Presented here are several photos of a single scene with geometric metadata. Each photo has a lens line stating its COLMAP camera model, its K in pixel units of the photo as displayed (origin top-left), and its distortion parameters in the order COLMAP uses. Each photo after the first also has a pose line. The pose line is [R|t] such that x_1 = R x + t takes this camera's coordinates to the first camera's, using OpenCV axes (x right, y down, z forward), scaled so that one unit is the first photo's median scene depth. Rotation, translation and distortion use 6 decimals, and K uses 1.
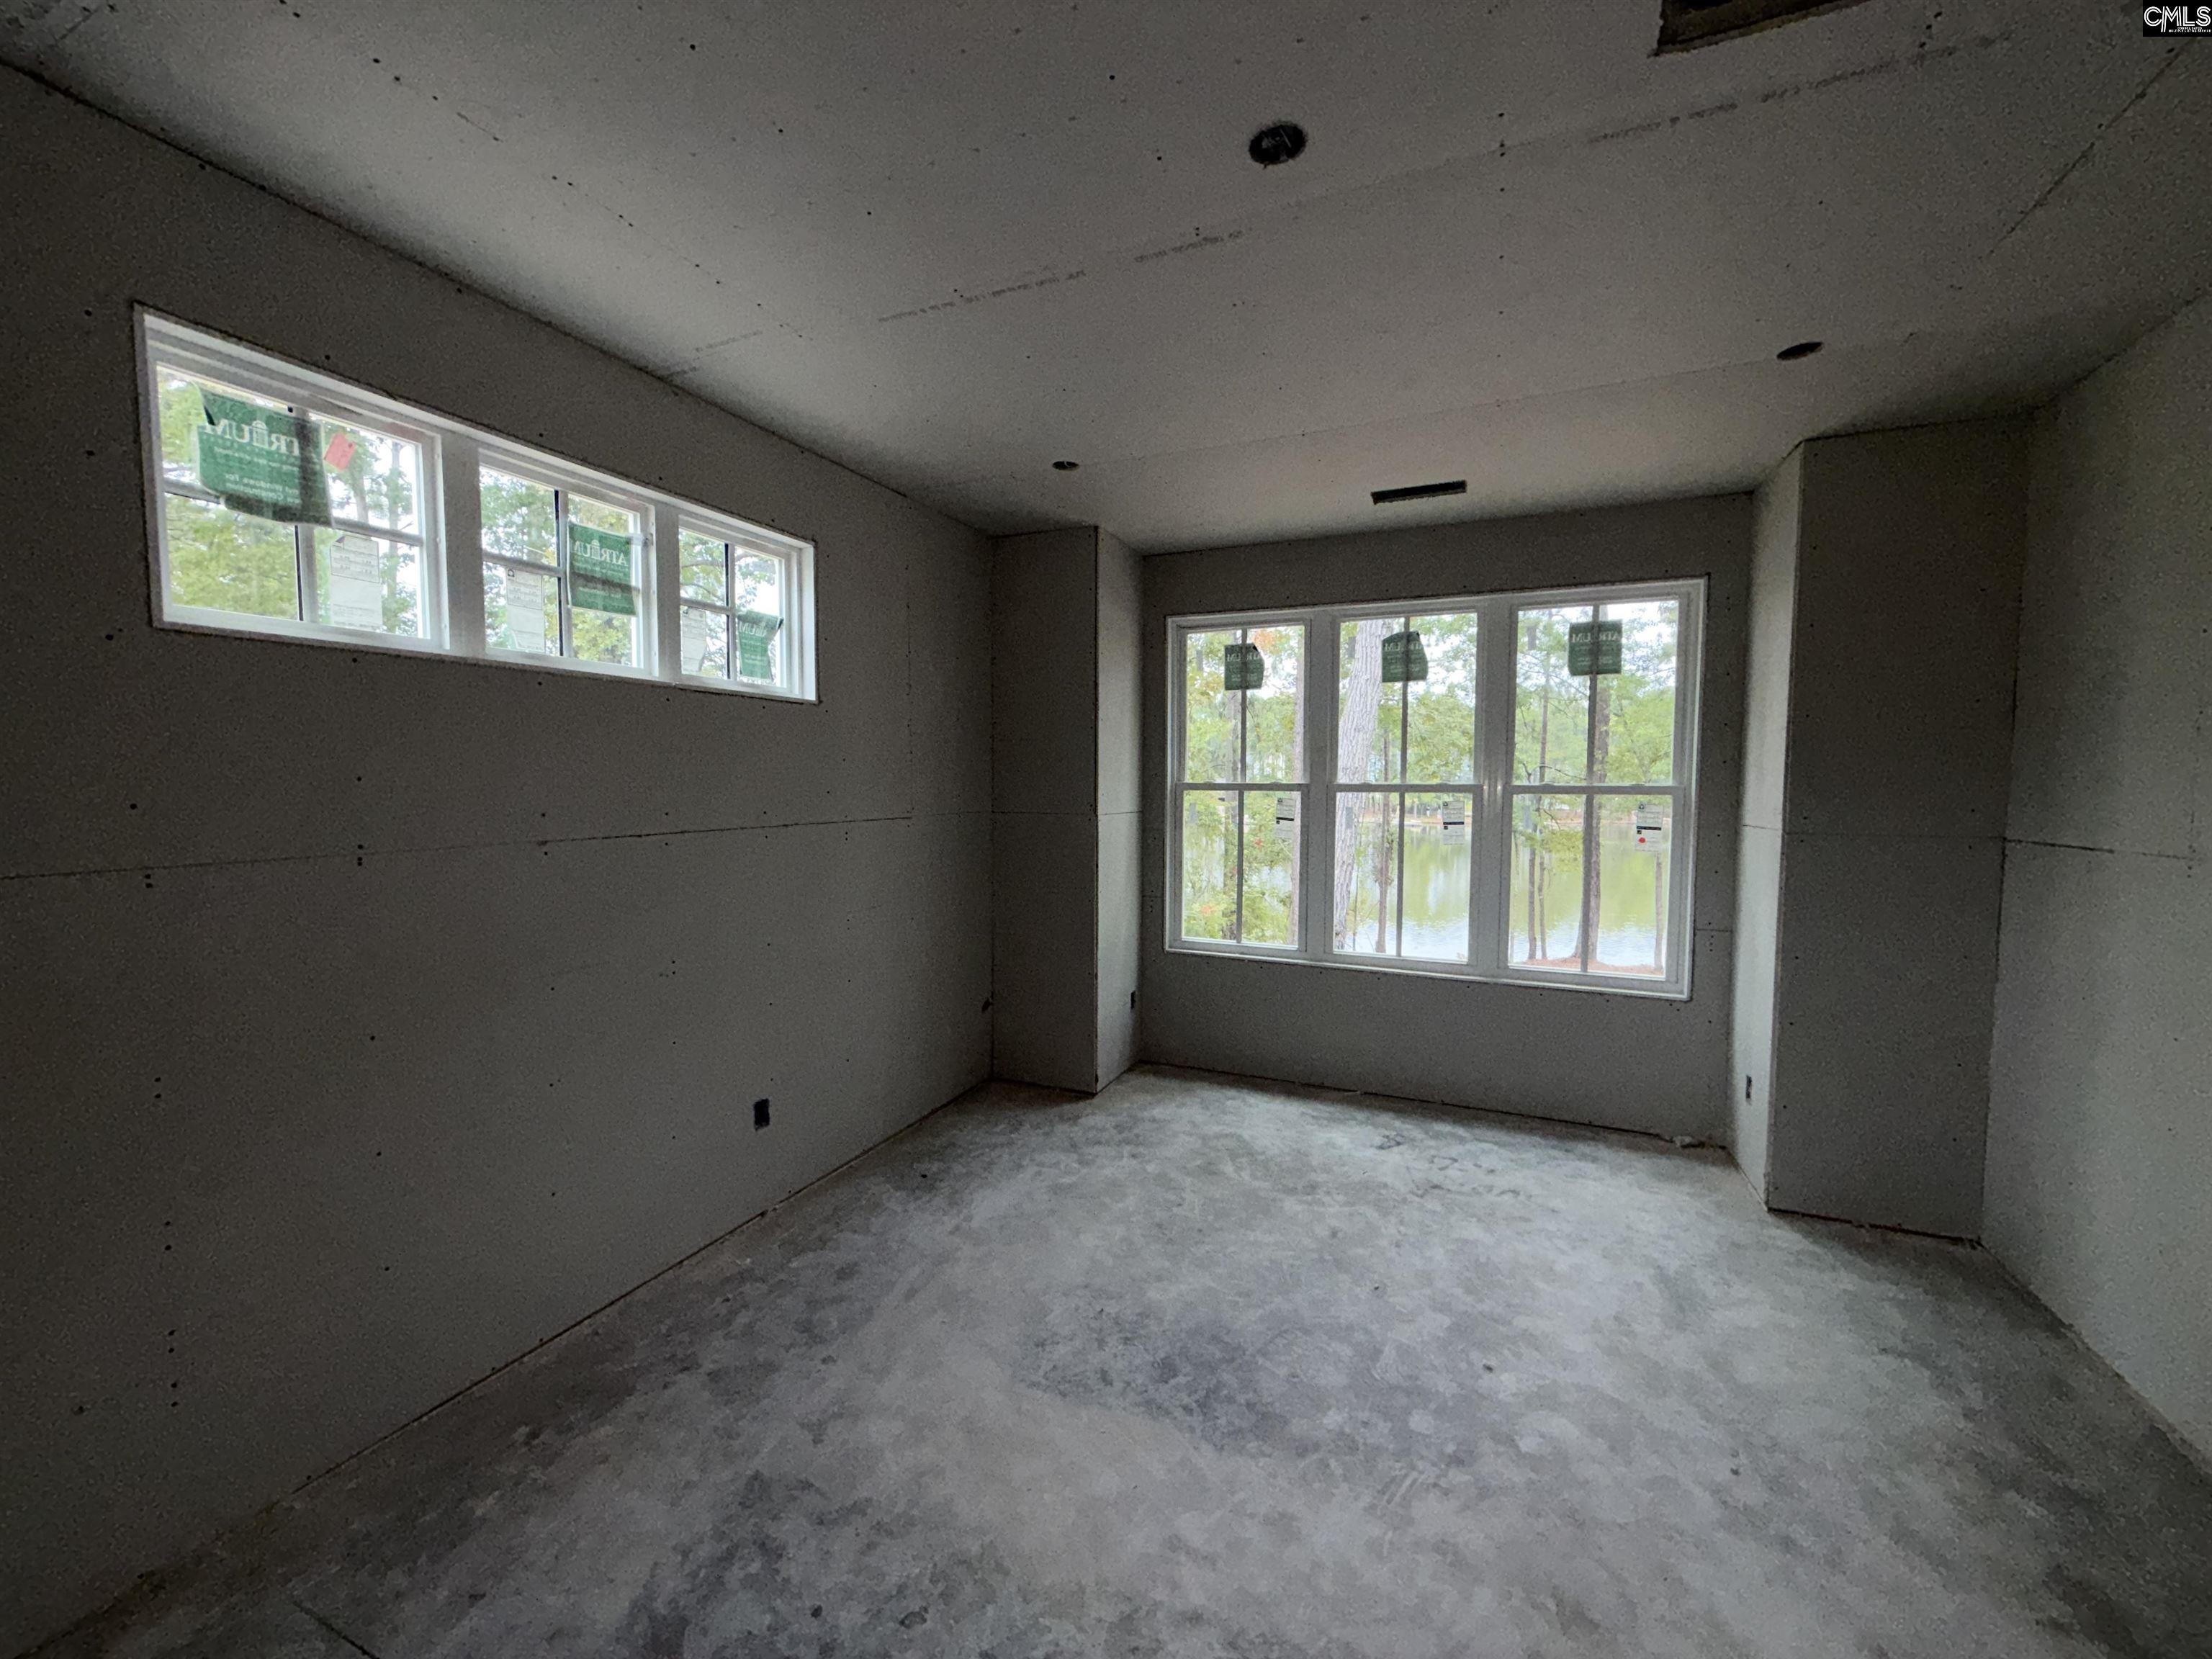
lens RADIAL K [[885.1, 0, 1100.3], [0, 885.1, 837.6], [0, 0, 1]] dist [0.000822, 0.000297]
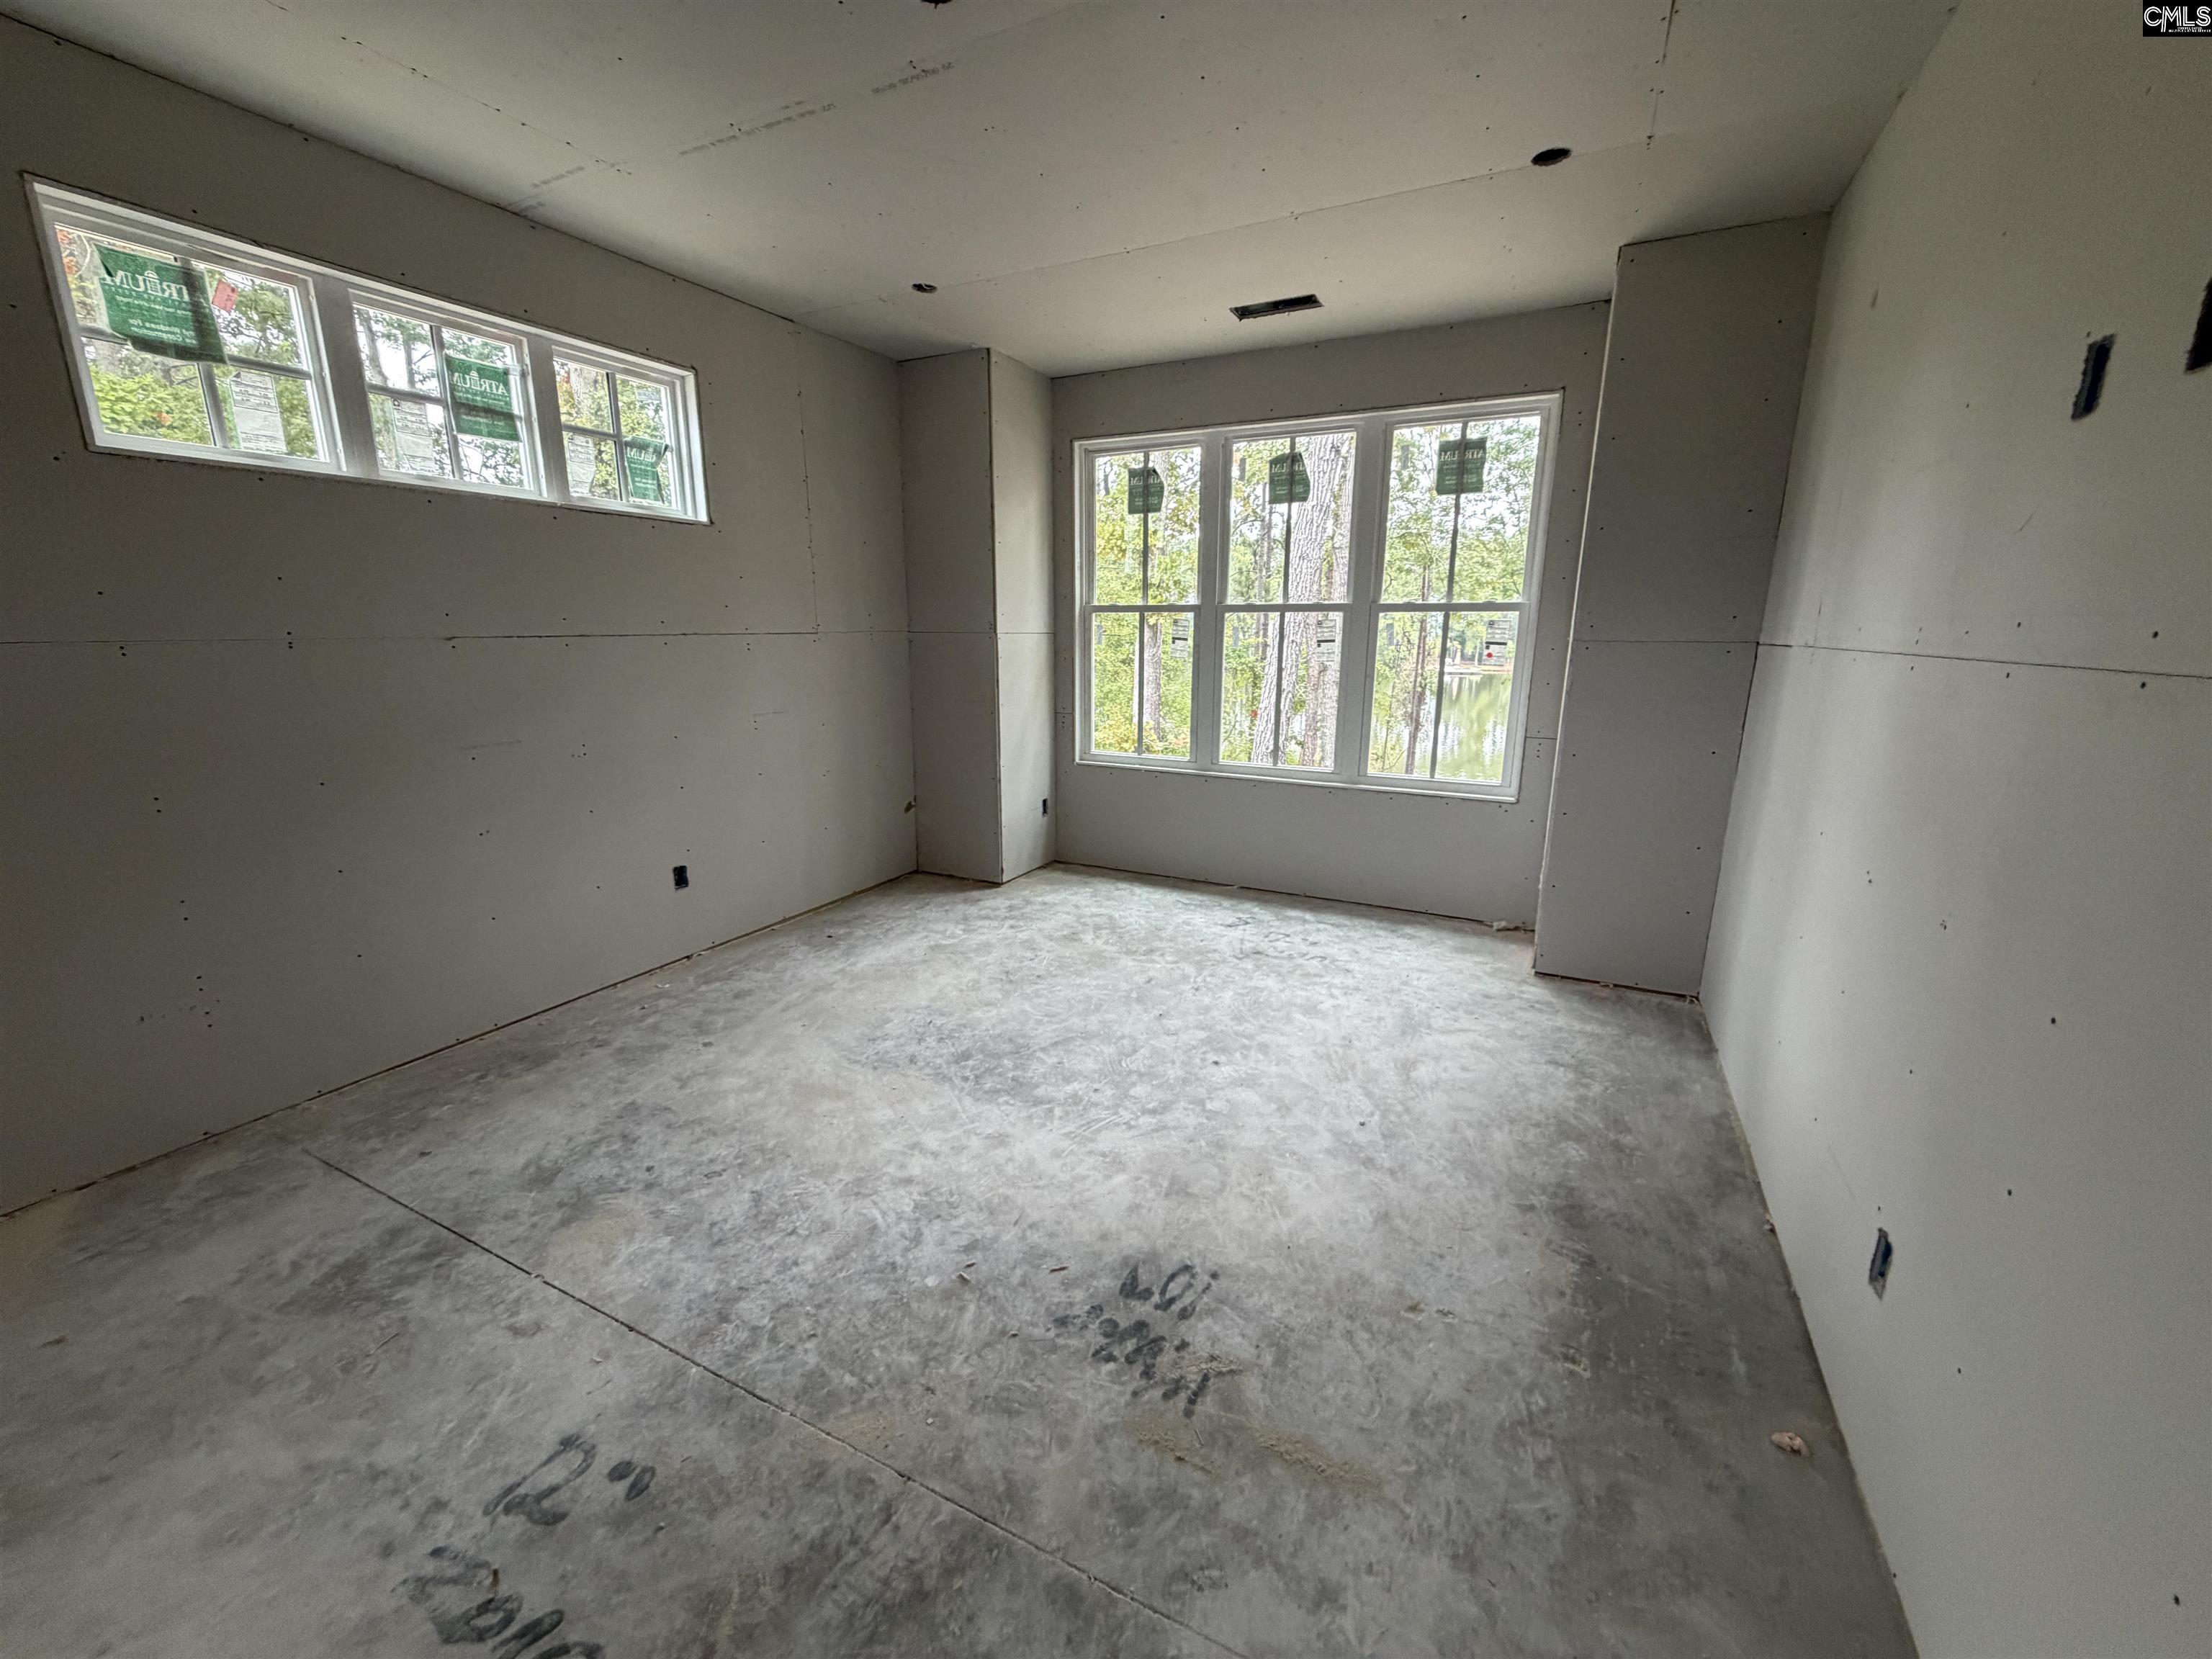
lens RADIAL K [[885.1, 0, 1100.3], [0, 885.1, 837.6], [0, 0, 1]] dist [0.000822, 0.000297]
pose [[0.998348, 0.012270, -0.056124, 0.283485], [-0.002605, 0.985588, 0.169141, 0.056665], [0.057391, -0.168715, 0.983993, -0.166237]]
